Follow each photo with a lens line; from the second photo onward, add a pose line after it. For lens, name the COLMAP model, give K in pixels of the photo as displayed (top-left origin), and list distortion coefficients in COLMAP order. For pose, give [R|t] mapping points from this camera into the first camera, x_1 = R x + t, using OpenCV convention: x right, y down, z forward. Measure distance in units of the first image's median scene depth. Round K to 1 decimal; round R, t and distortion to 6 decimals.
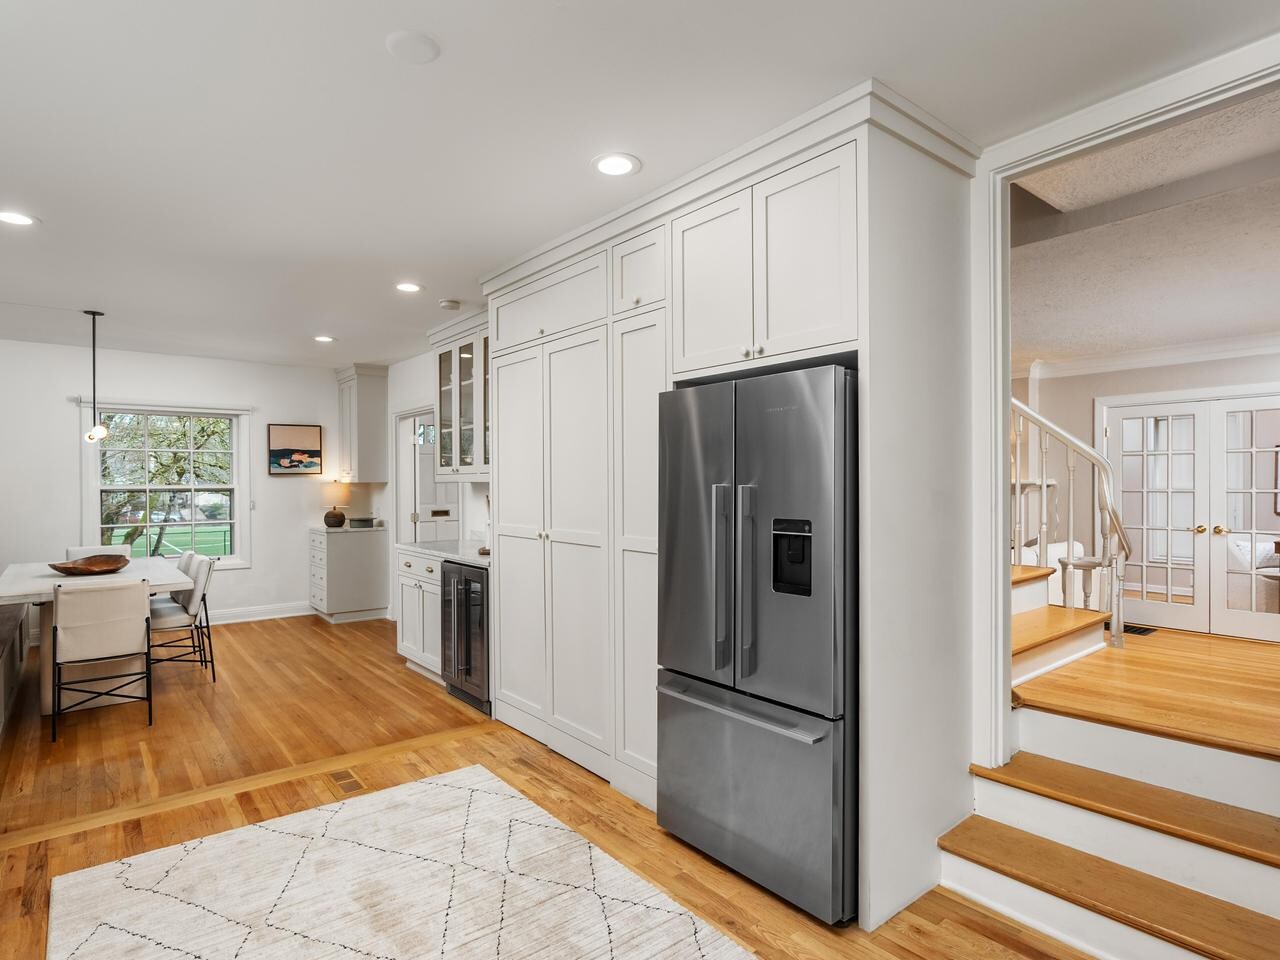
lens RADIAL K [[698.6, 0, 633.3], [0, 698.6, 484.4], [0, 0, 1]] dist [-0.009012, 0.002776]
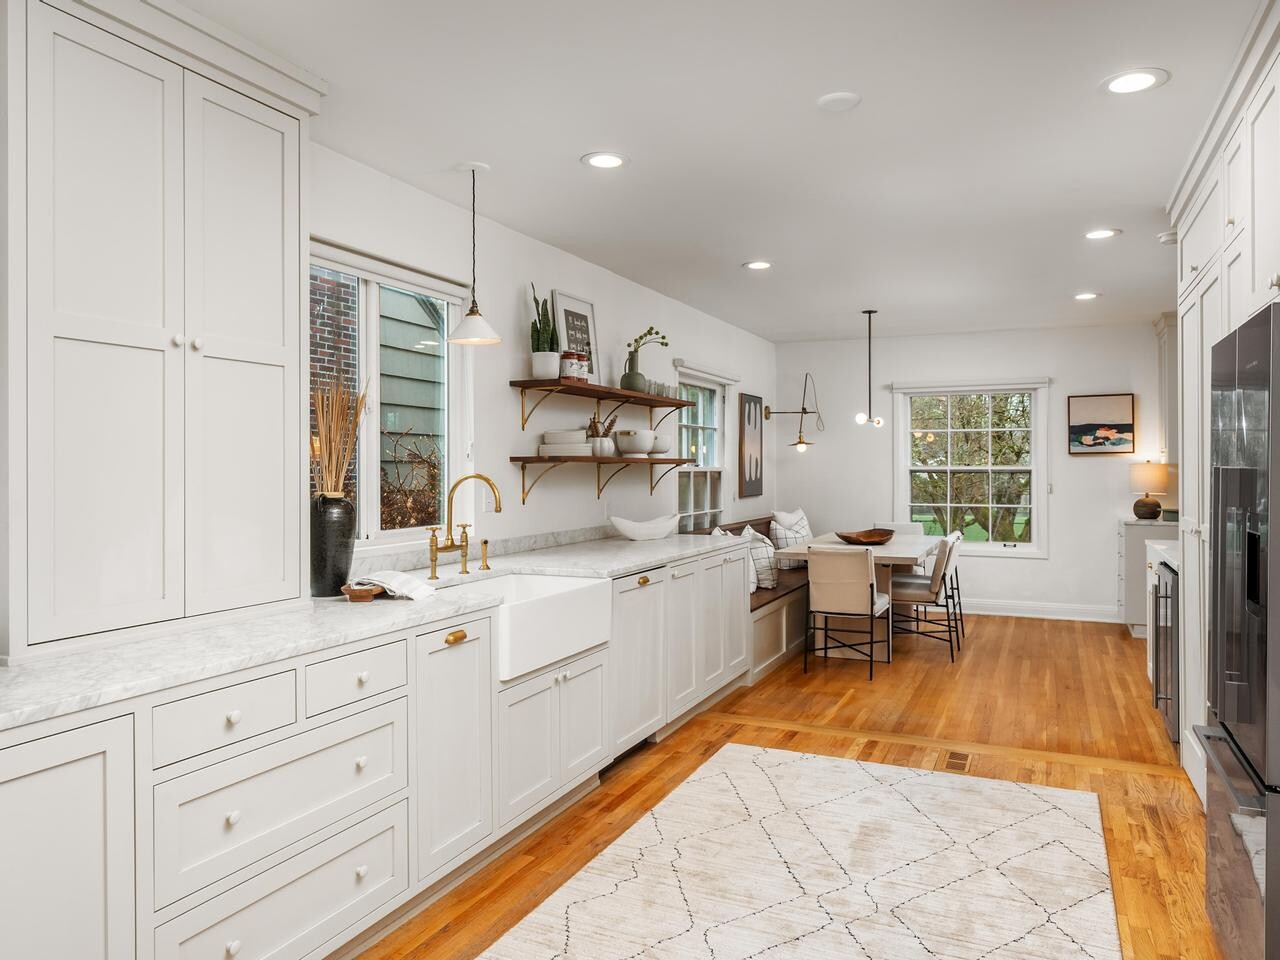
lens RADIAL K [[930.9, 0, 641.6], [0, 930.9, 461.6], [0, 0, 1]] dist [-0.004307, -0.000974]
pose [[0.460545, 0.000455, -0.887636, 0.526811], [-0.004086, 0.999990, -0.001607, -0.001548], [0.887627, 0.004367, 0.460543, -0.021264]]
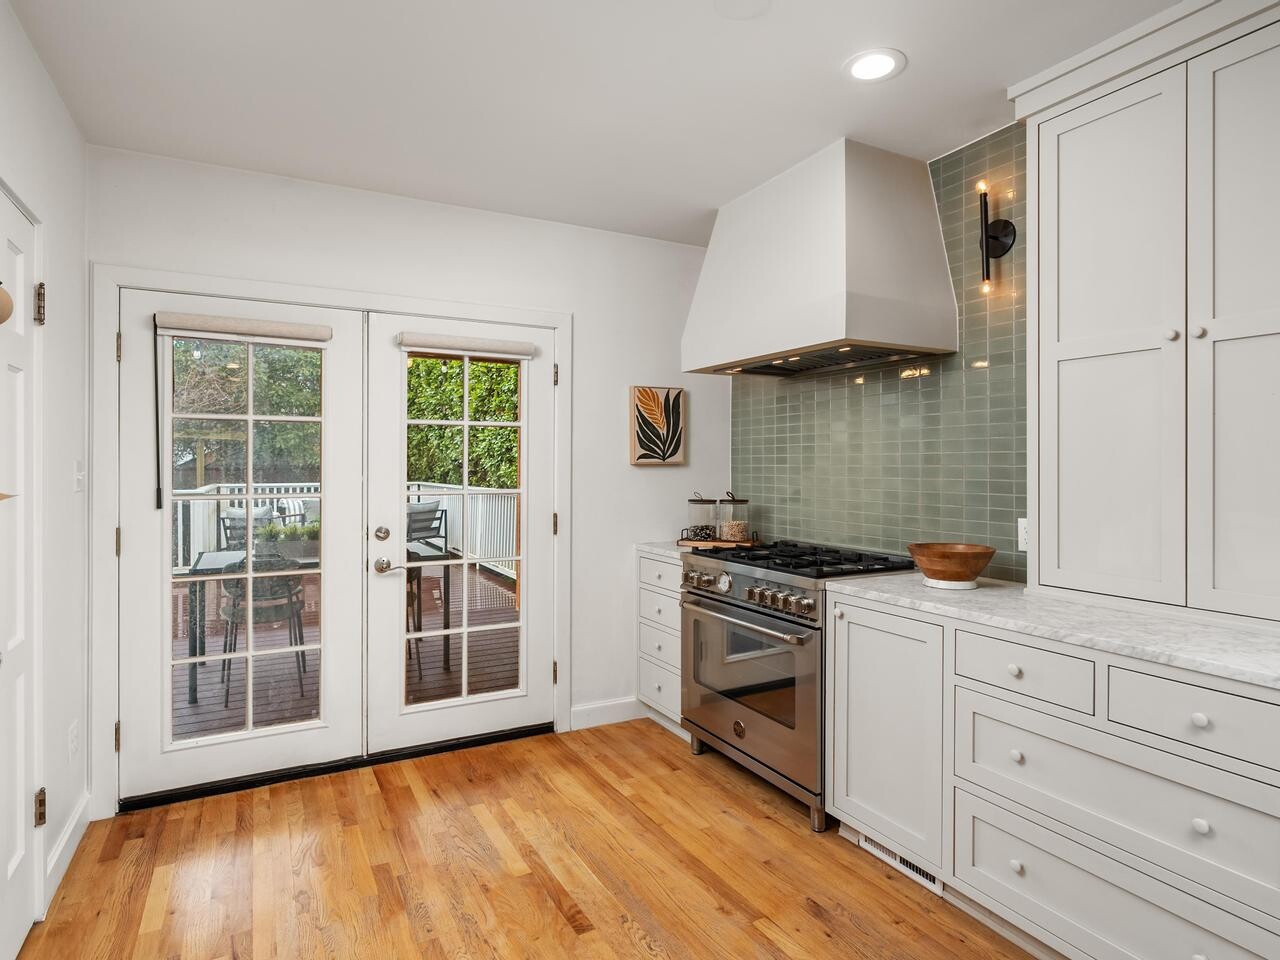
lens RADIAL K [[711.9, 0, 640.6], [0, 711.9, 473.7], [0, 0, 1]] dist [-0.002141, -0.000055]
pose [[-0.984936, -0.000501, 0.172921, 0.054896], [0.002704, 0.999829, 0.018294, 0.003264], [-0.172900, 0.018486, -0.984766, 0.610792]]
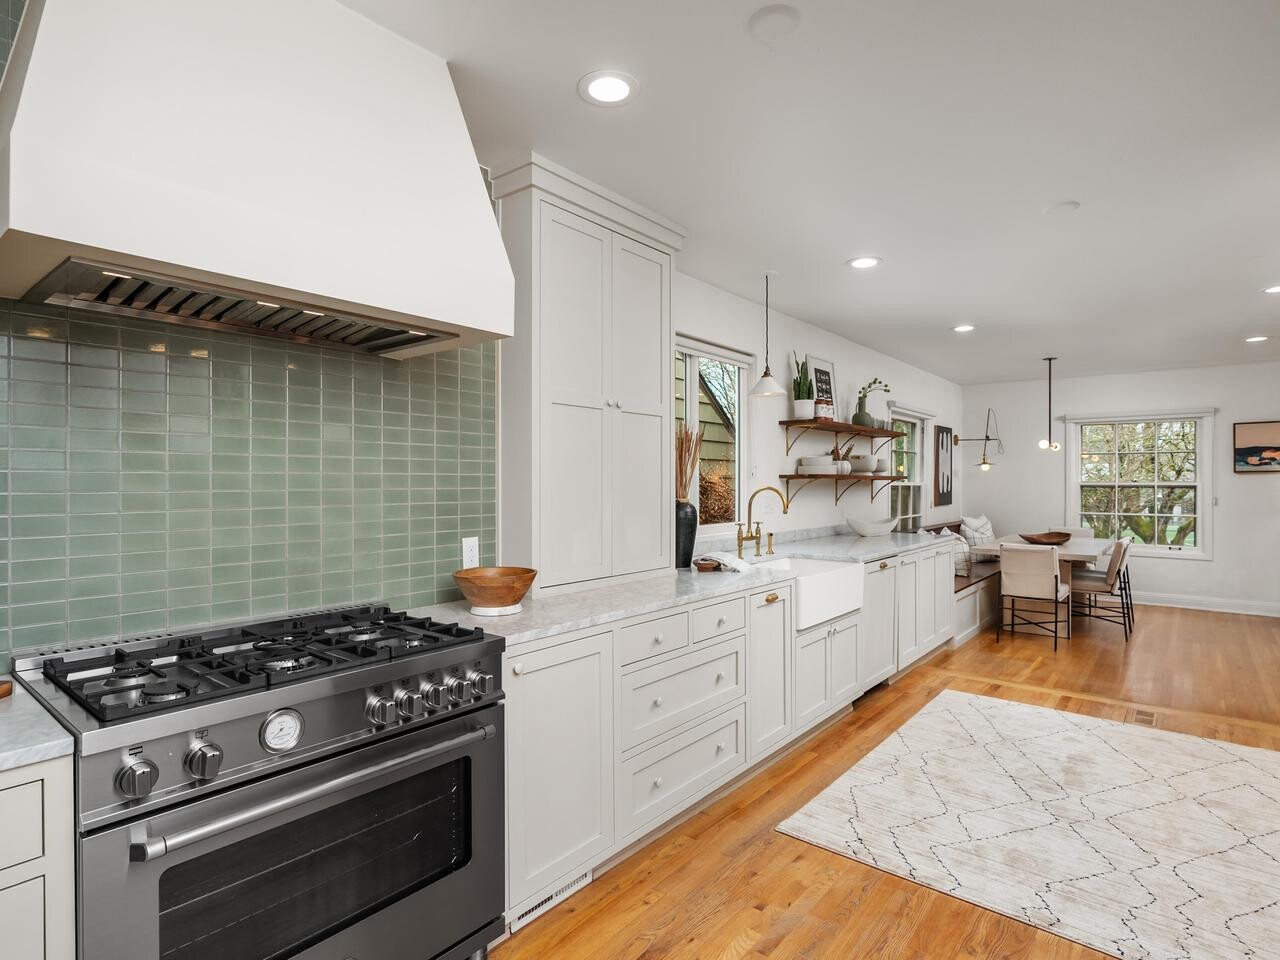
lens RADIAL K [[698.6, 0, 636.5], [0, 698.6, 481.8], [0, 0, 1]] dist [-0.009012, 0.002776]
pose [[0.215931, 0.007497, -0.976380, 0.572048], [-0.006102, 0.999961, 0.006328, -0.002777], [0.976390, 0.004592, 0.215968, -0.160500]]
